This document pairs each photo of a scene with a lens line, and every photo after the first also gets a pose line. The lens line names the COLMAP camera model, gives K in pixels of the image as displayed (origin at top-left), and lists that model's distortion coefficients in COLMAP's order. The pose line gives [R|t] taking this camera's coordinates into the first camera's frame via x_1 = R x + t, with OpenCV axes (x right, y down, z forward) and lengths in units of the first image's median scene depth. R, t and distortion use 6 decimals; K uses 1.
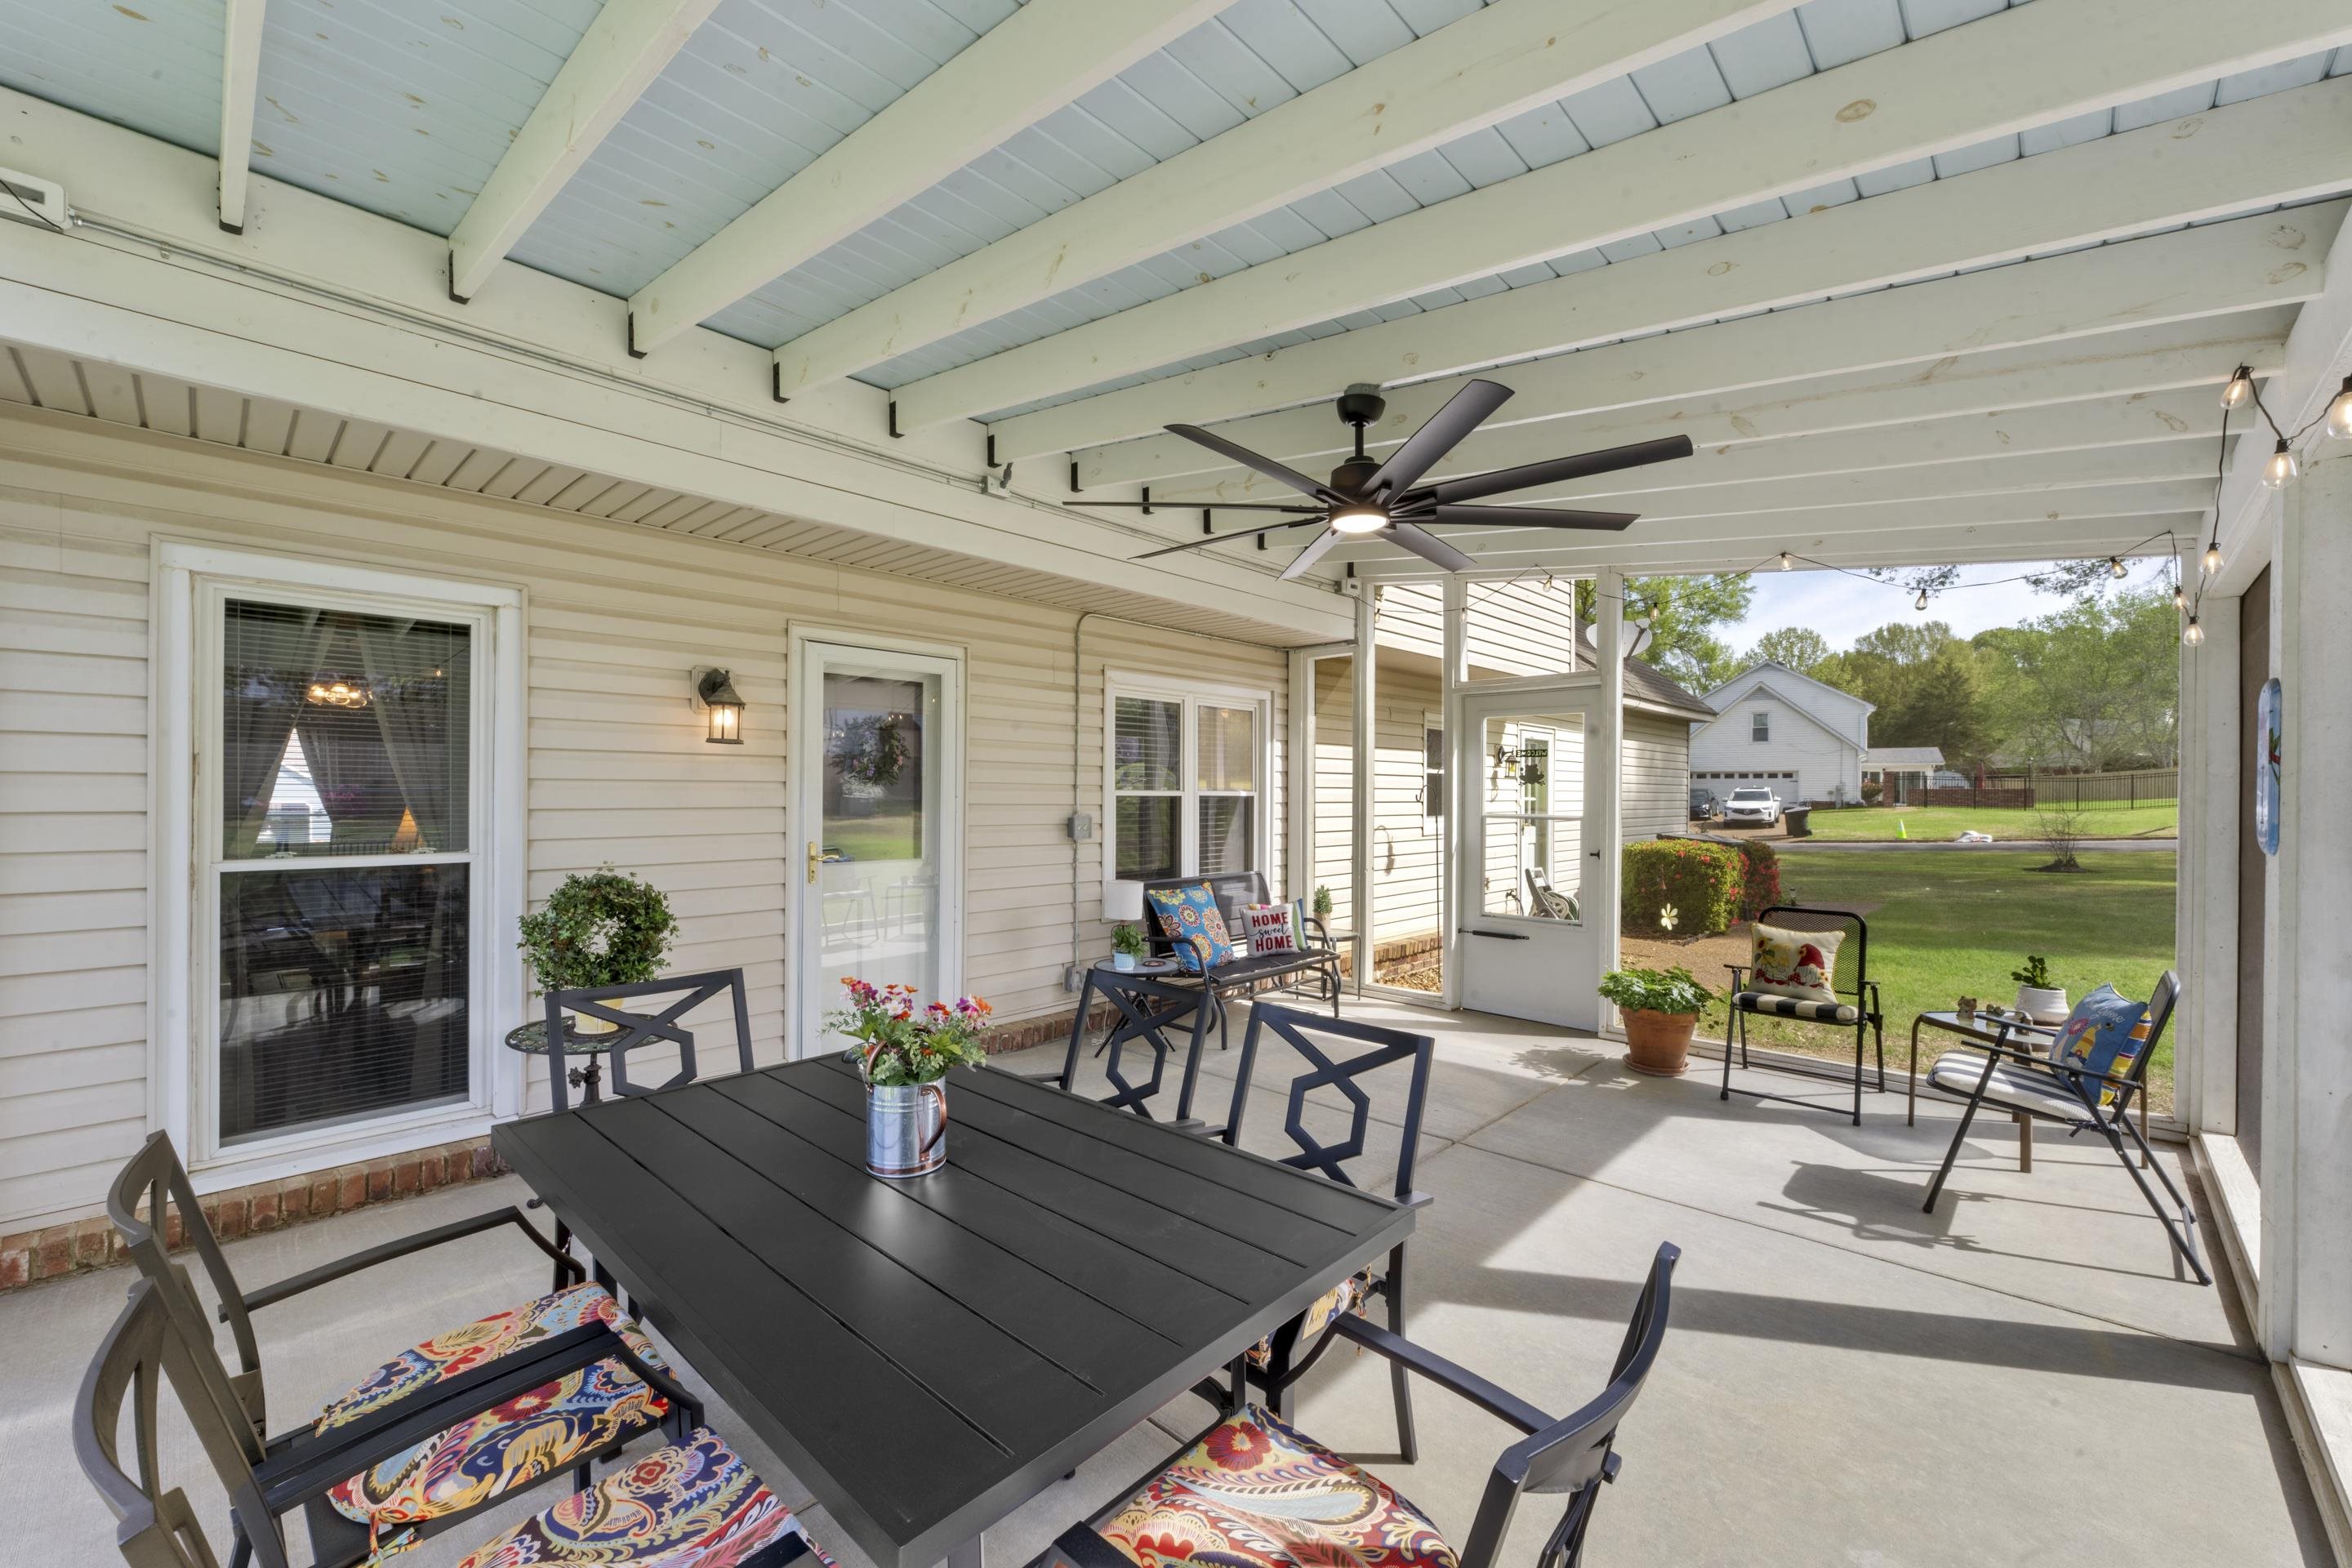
lens RADIAL K [[949.9, 0, 1176.0], [0, 949.9, 784.0], [0, 0, 1]] dist [-0.002223, -0.000345]
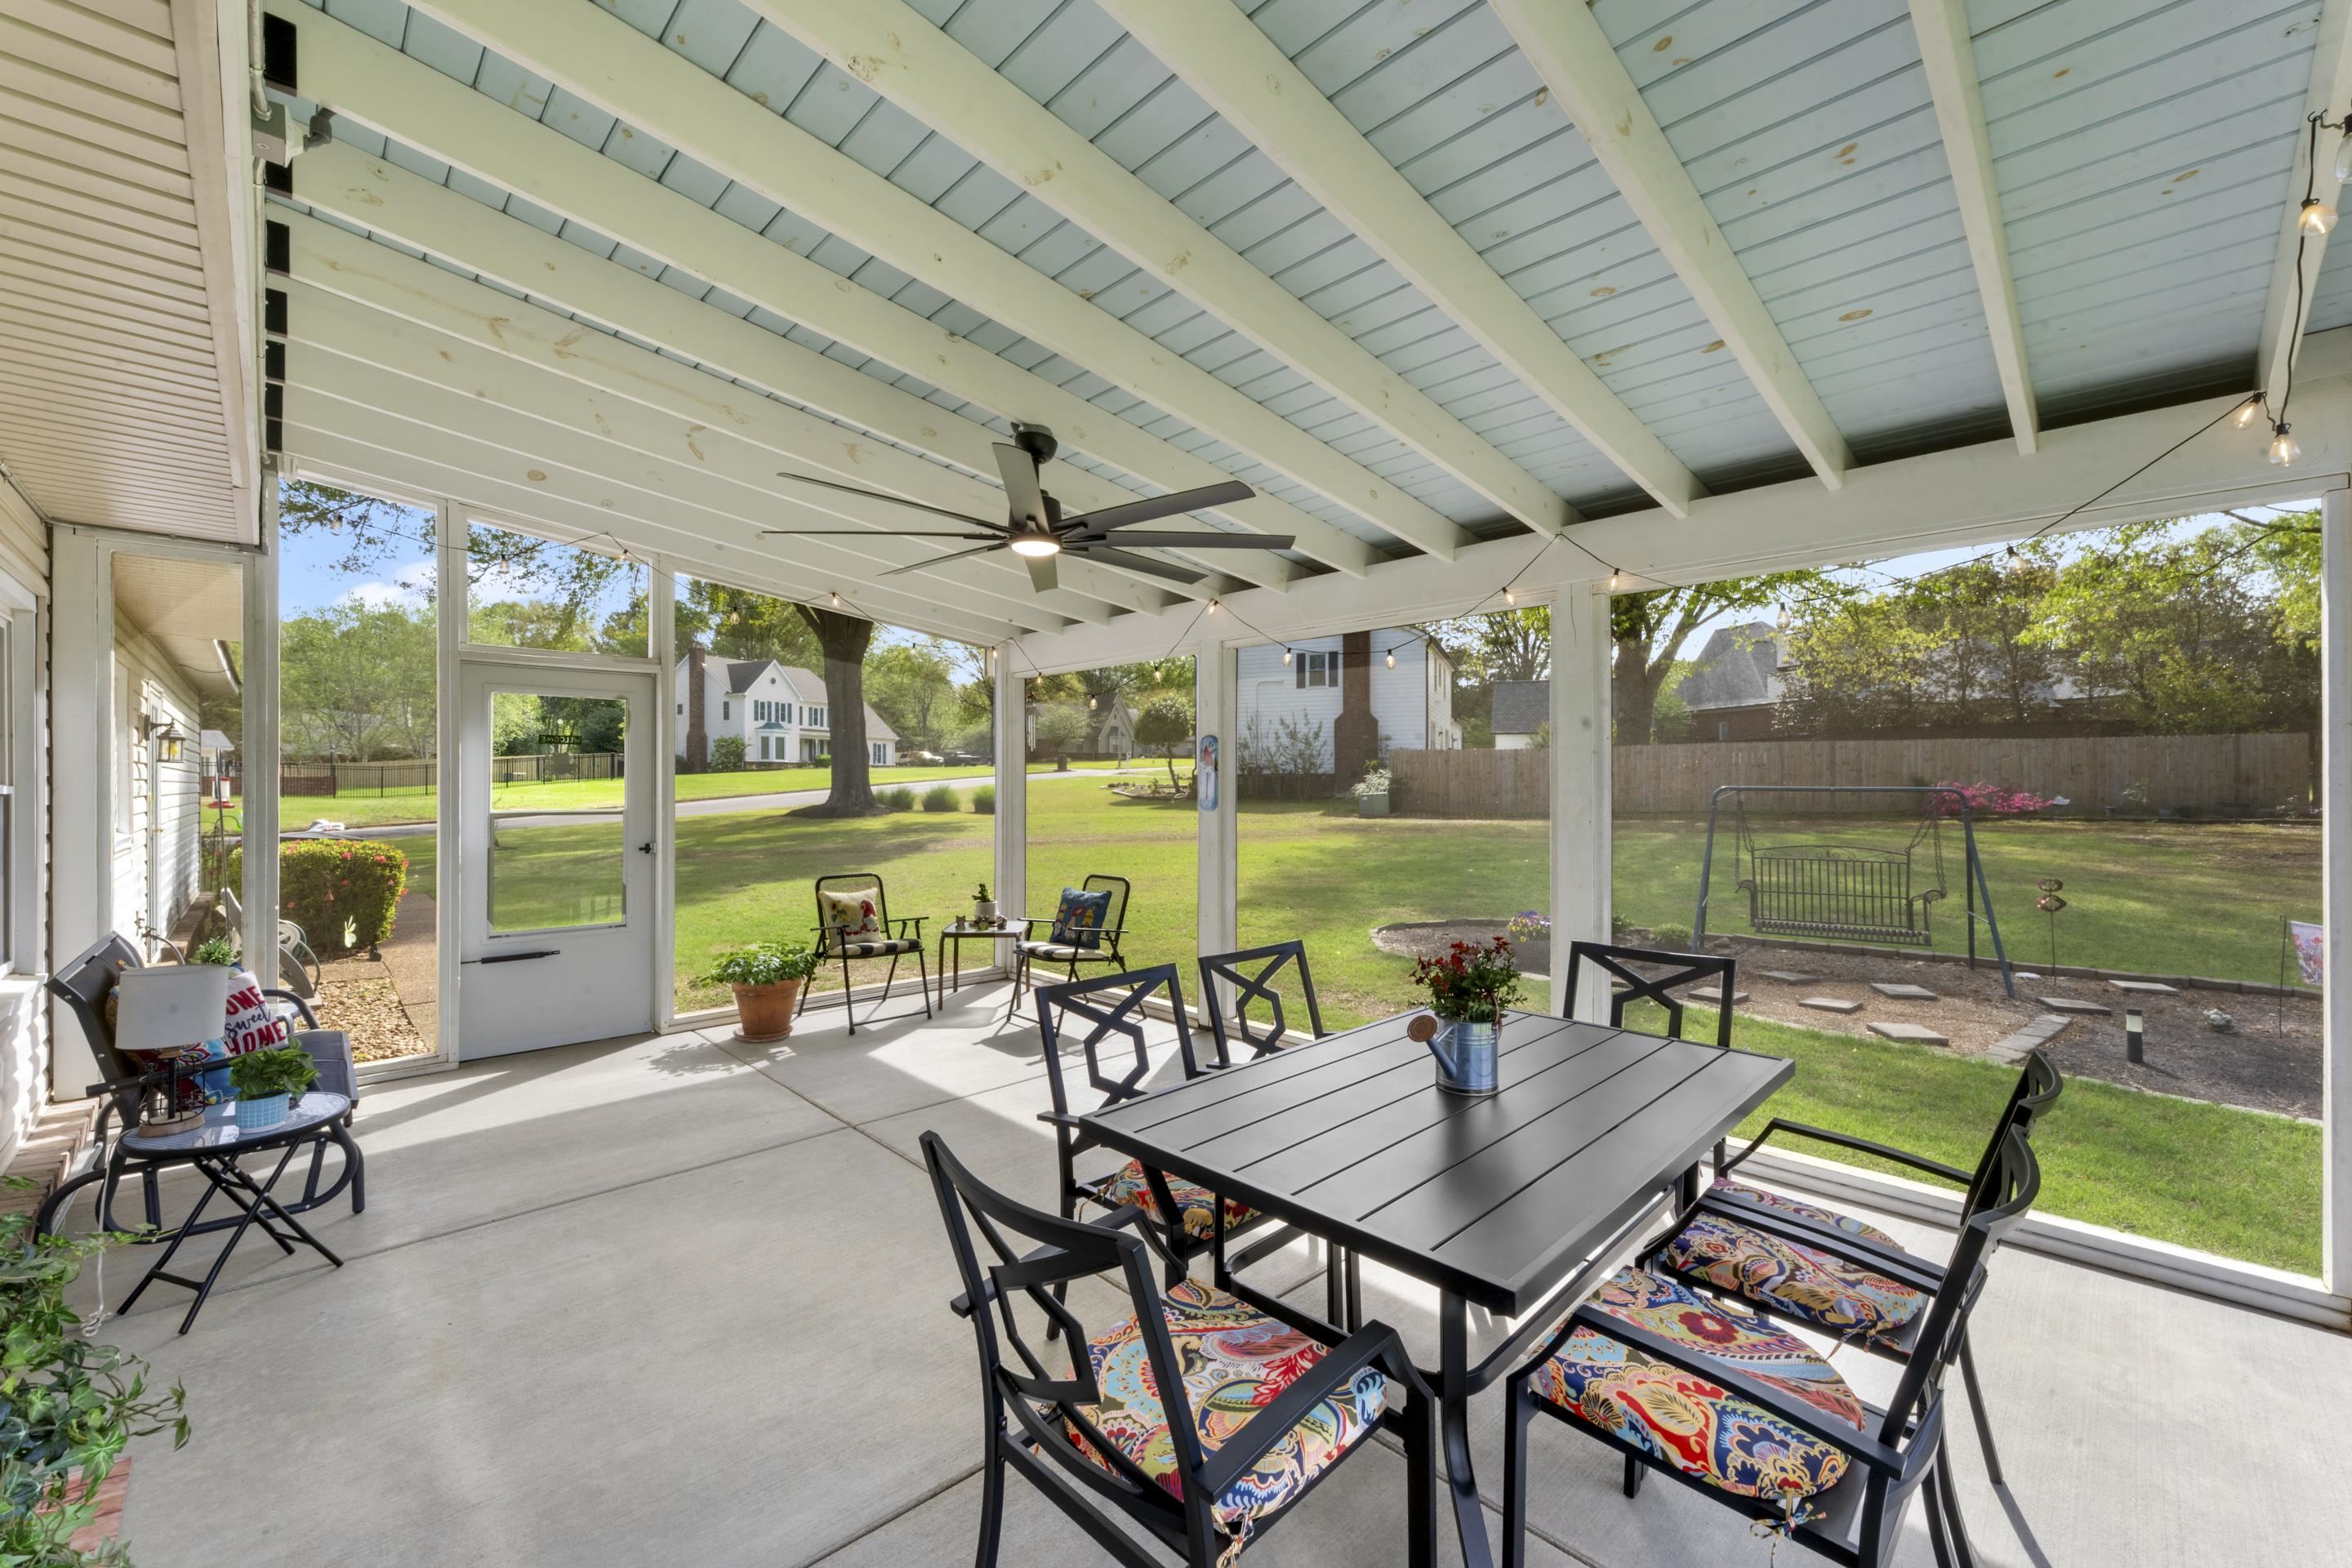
lens RADIAL K [[936.4, 0, 1170.9], [0, 936.4, 774.0], [0, 0, 1]] dist [-0.000738, -0.000040]
pose [[0.042795, 0.006135, 0.999065, -0.578842], [-0.008884, 0.999944, -0.005759, -0.001403], [-0.999044, -0.008629, 0.042847, 0.503686]]
